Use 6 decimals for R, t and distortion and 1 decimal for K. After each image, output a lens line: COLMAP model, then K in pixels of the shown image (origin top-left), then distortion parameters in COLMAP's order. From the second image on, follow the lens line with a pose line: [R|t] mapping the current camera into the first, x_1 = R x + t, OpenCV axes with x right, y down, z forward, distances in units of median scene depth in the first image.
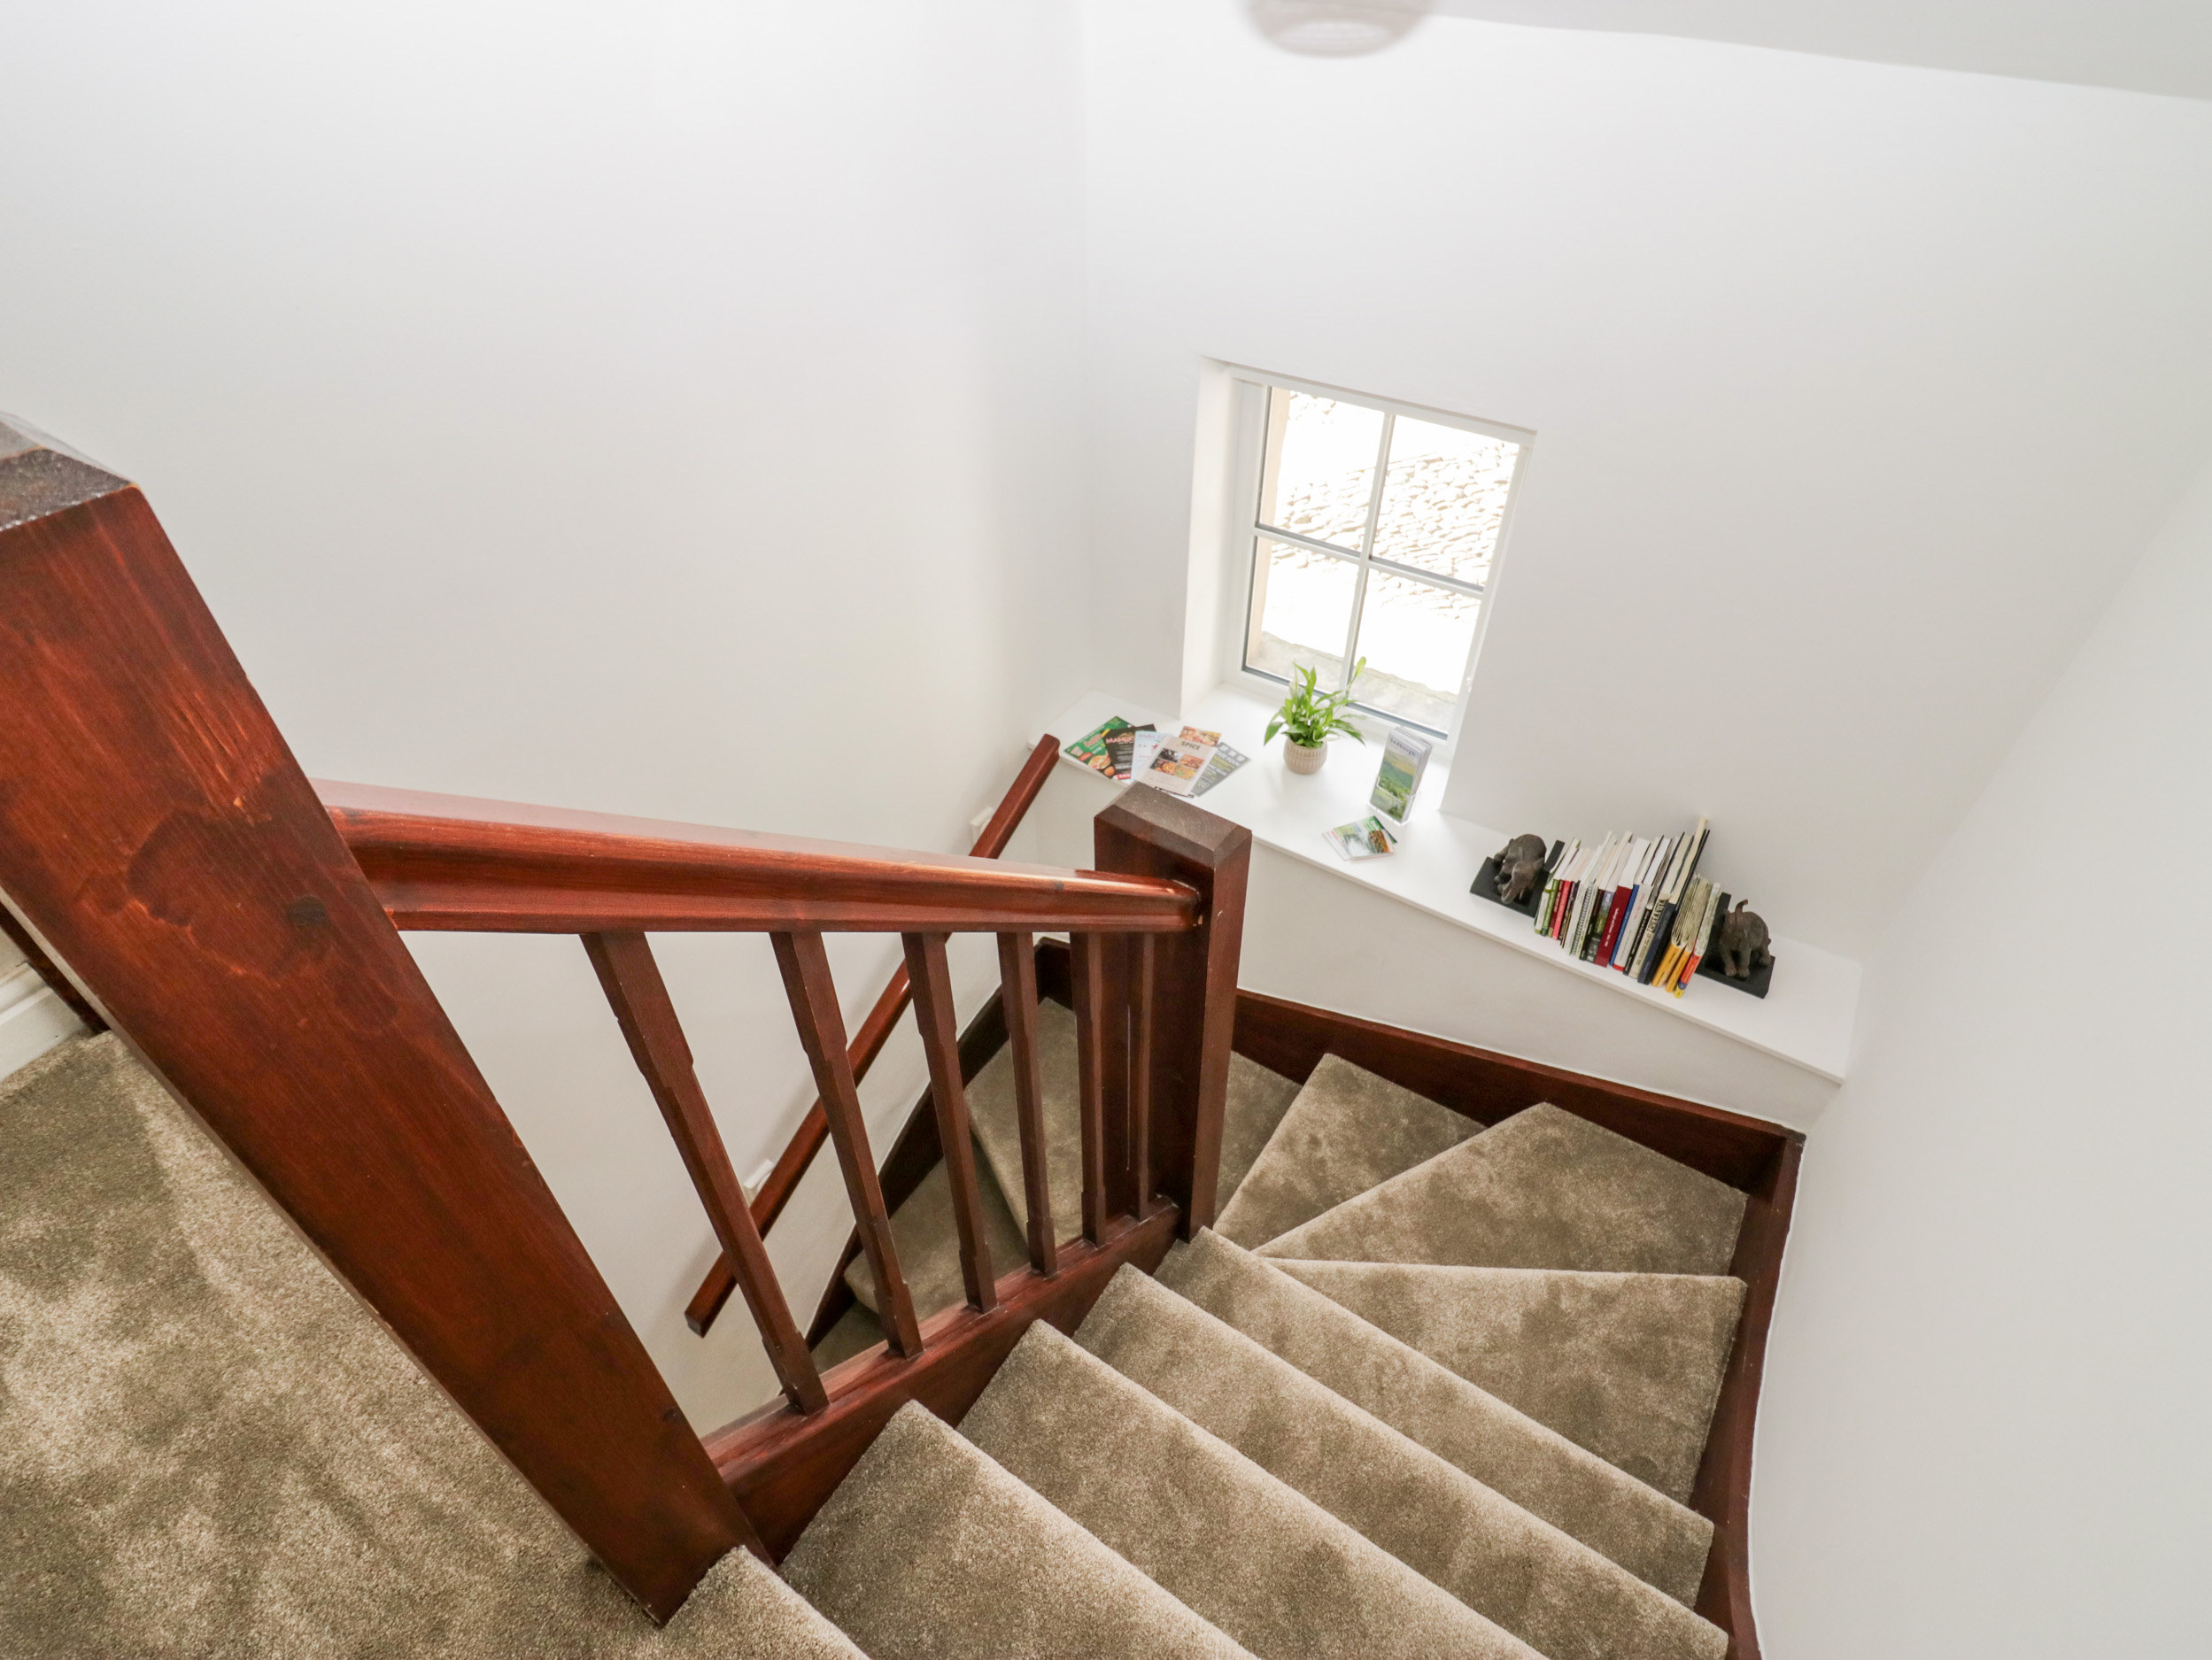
lens RADIAL K [[1140.4, 0, 1107.8], [0, 1140.4, 825.4], [0, 0, 1]] dist [-0.011419, -0.001012]
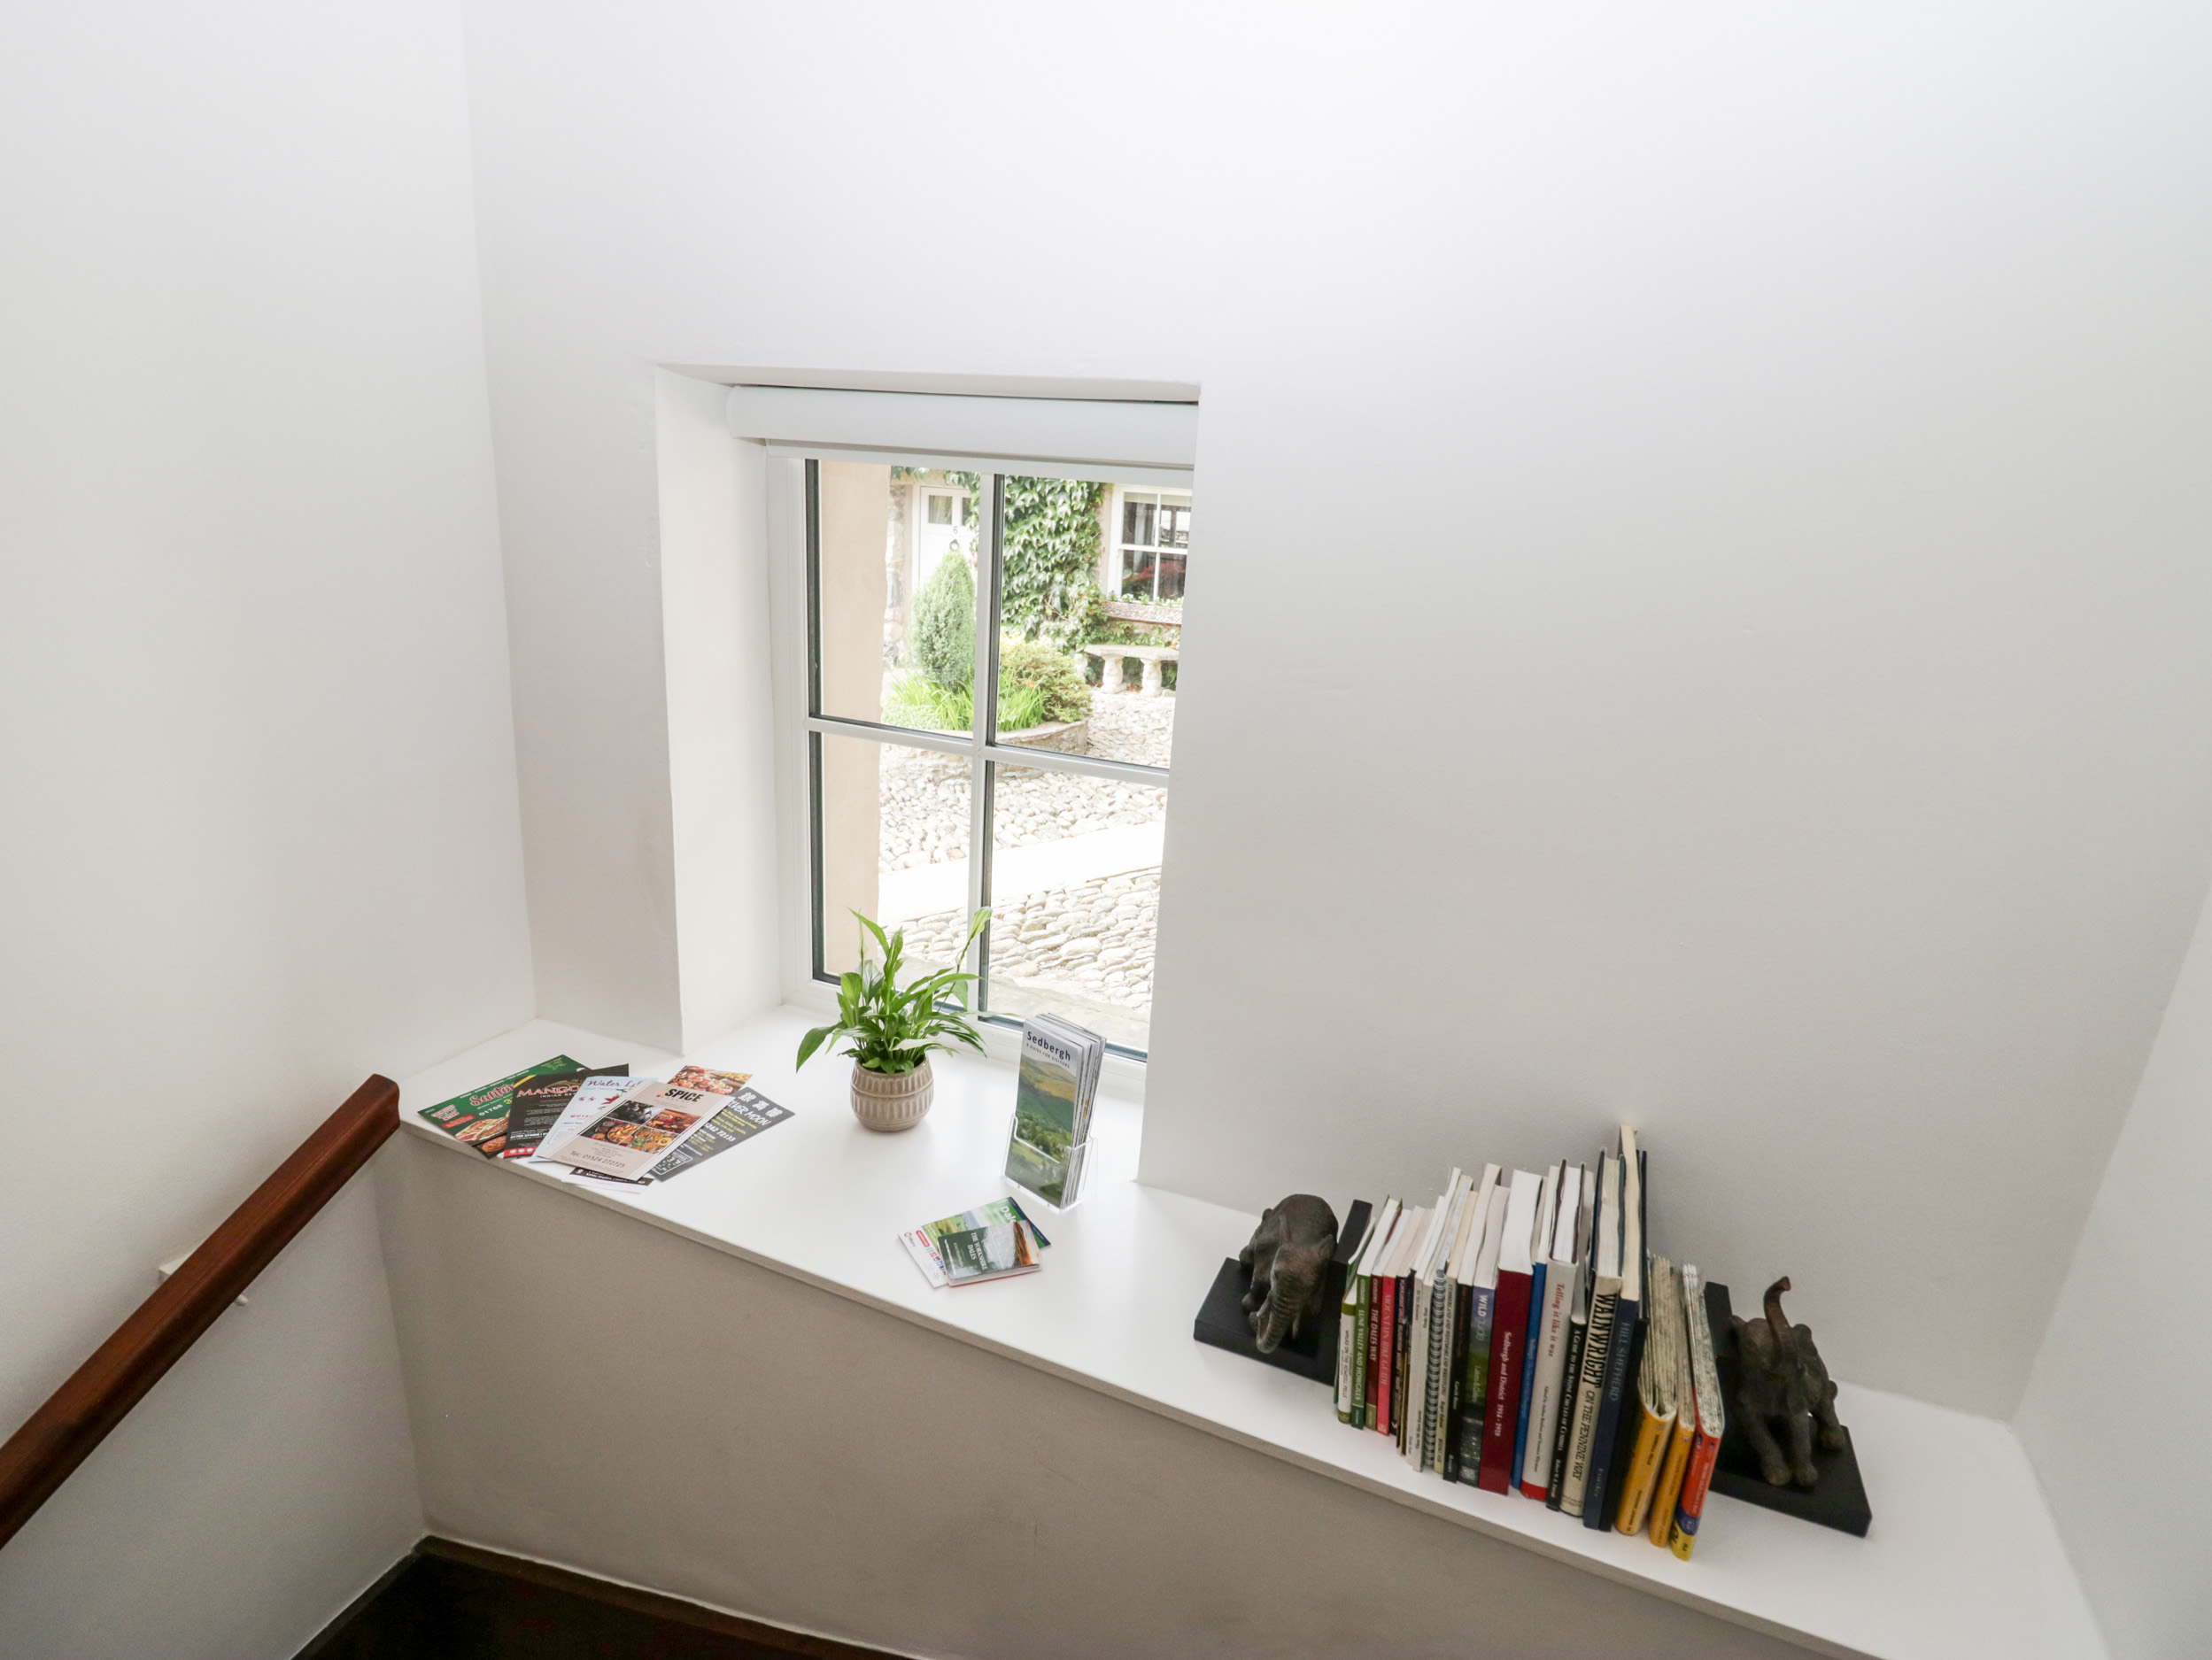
lens RADIAL K [[1140.4, 0, 1144.2], [0, 1140.4, 829.9], [0, 0, 1]] dist [-0.011419, -0.001012]
pose [[0.980977, 0.013942, 0.193625, 0.213694], [0.070695, 0.903269, -0.423210, 0.068489], [-0.180796, 0.428847, 0.885100, 0.528103]]
